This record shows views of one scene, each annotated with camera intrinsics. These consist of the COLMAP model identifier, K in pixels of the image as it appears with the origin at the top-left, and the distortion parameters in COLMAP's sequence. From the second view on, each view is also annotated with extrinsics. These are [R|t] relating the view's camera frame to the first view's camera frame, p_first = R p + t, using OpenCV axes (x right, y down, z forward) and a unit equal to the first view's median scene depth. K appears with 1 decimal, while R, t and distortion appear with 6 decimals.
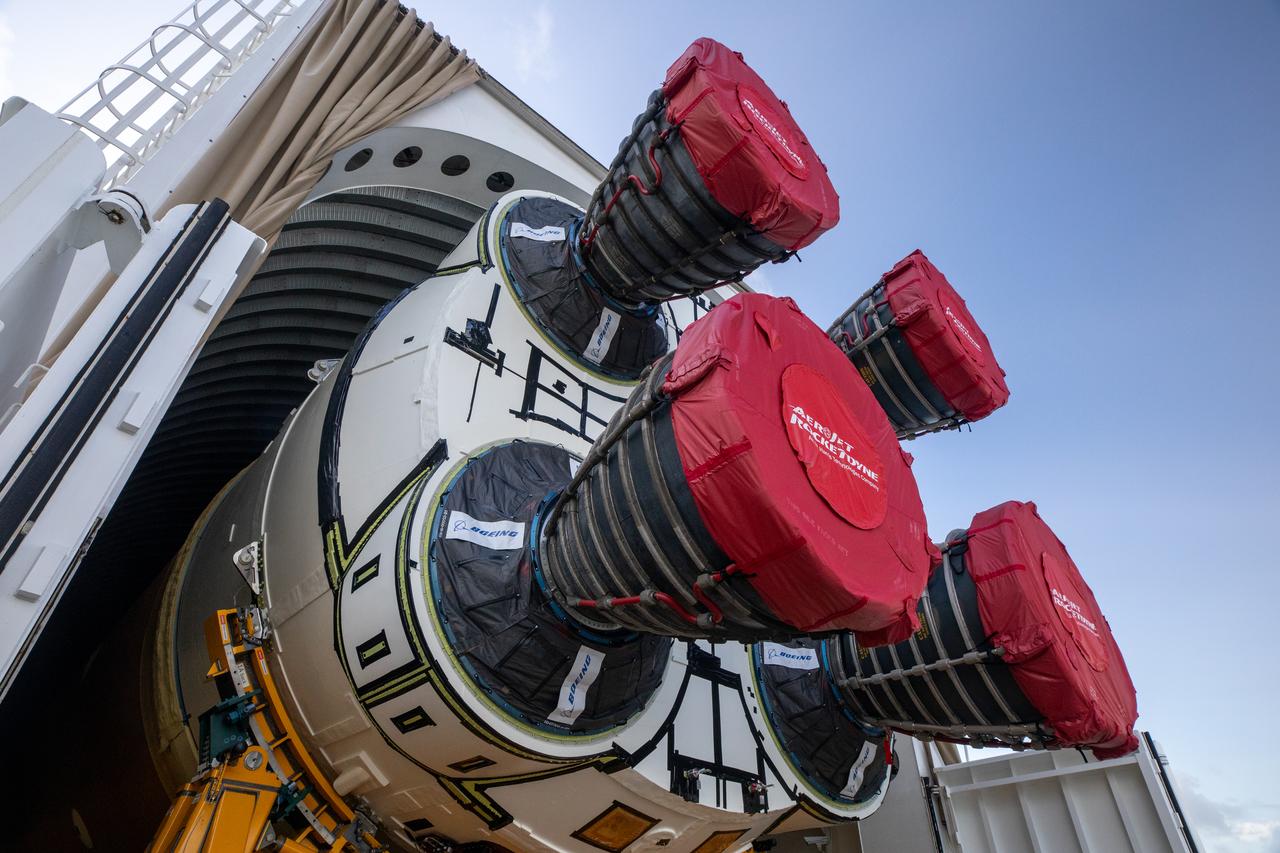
lens RADIAL K [[697.4, 0, 641.4], [0, 697.4, 422.6], [0, 0, 1]] dist [-0.030802, 0.001128]
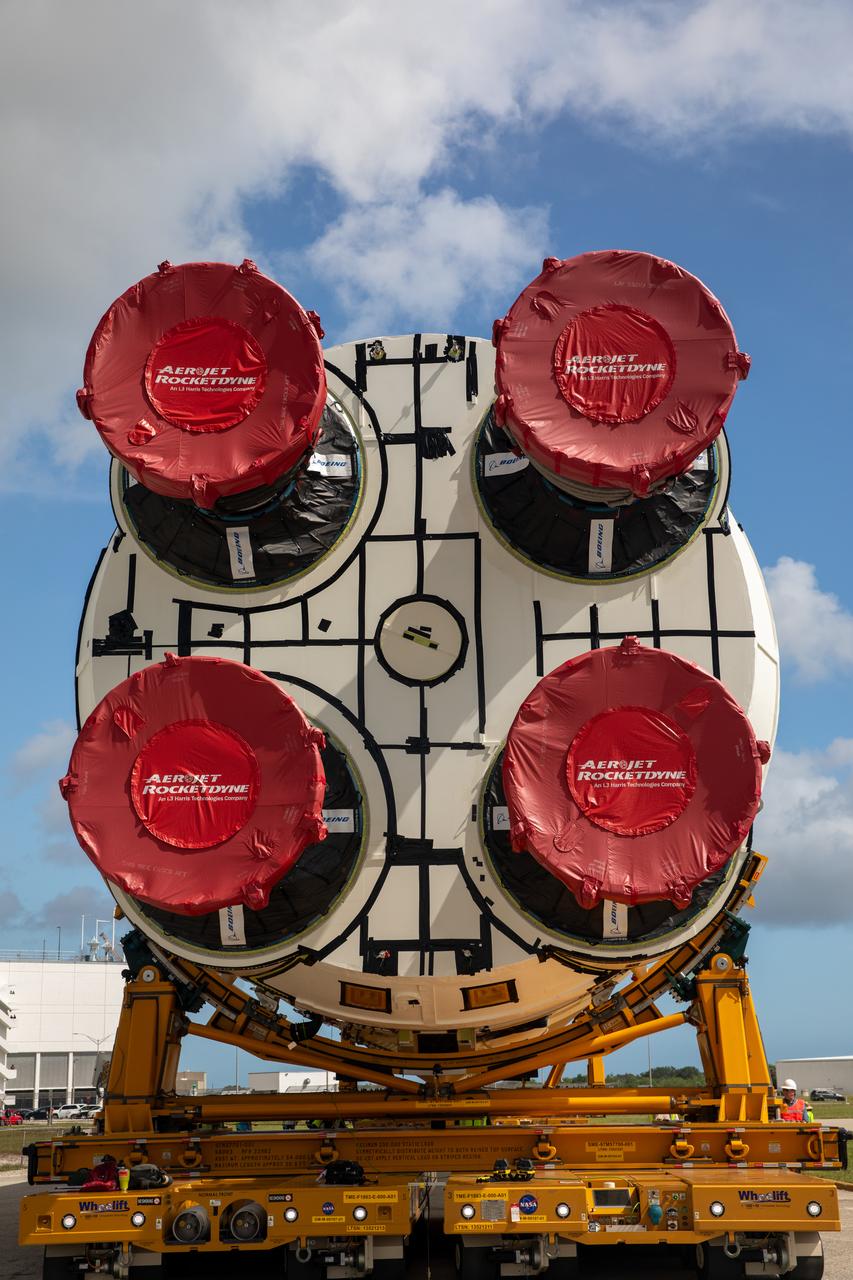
lens RADIAL K [[1767.5, 0, 429.8], [0, 1767.5, 640.4], [0, 0, 1]] dist [0.086613, 0.077450]
pose [[0.704962, -0.197589, -0.681166, 2.125915], [0.463043, 0.855704, 0.231000, -0.561798], [0.537234, -0.478256, 0.694731, -0.730501]]
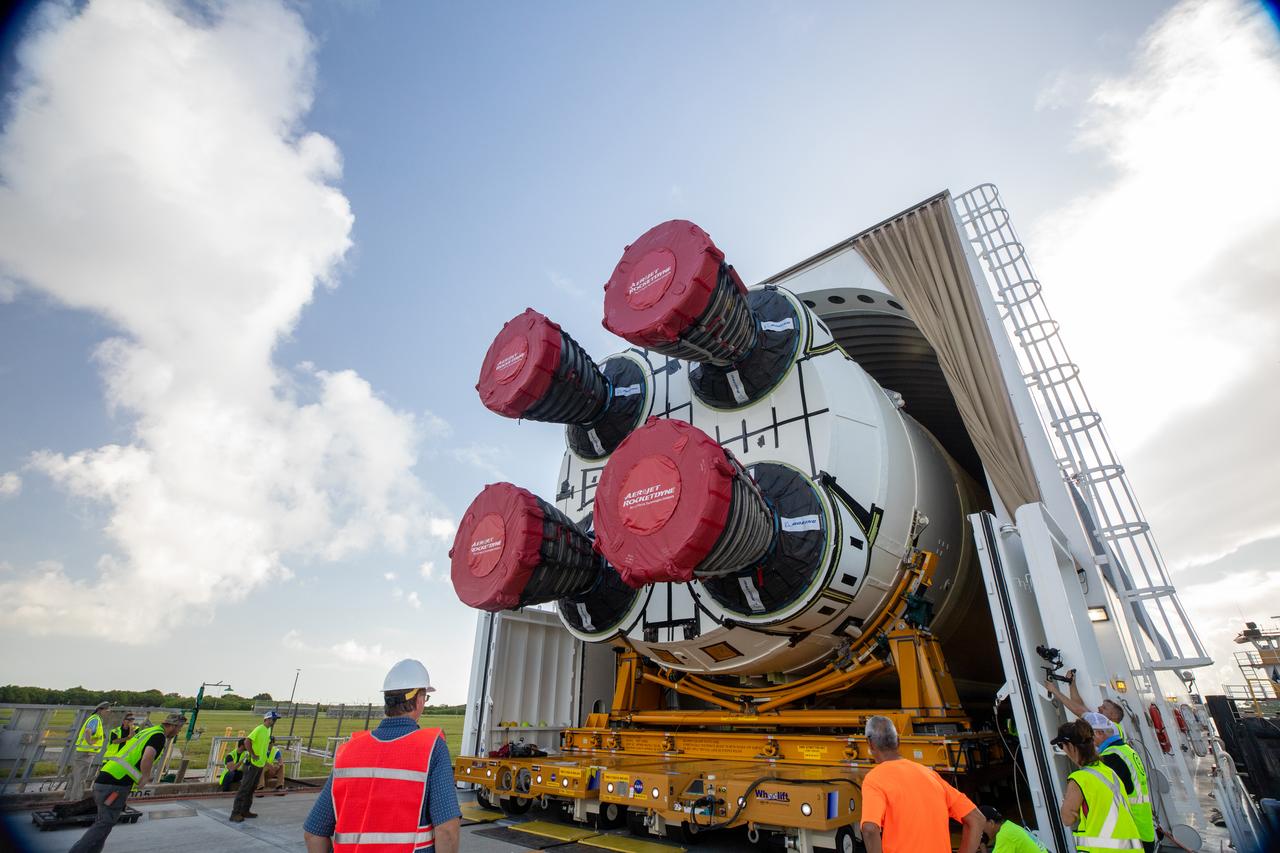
lens RADIAL K [[587.0, 0, 643.2], [0, 587.0, 427.2], [0, 0, 1]] dist [-0.038138, 0.000503]
pose [[0.093292, -0.453005, -0.886613, 1.823805], [0.619281, 0.723680, -0.304593, 0.551865], [0.779607, -0.520647, 0.348051, 0.641287]]
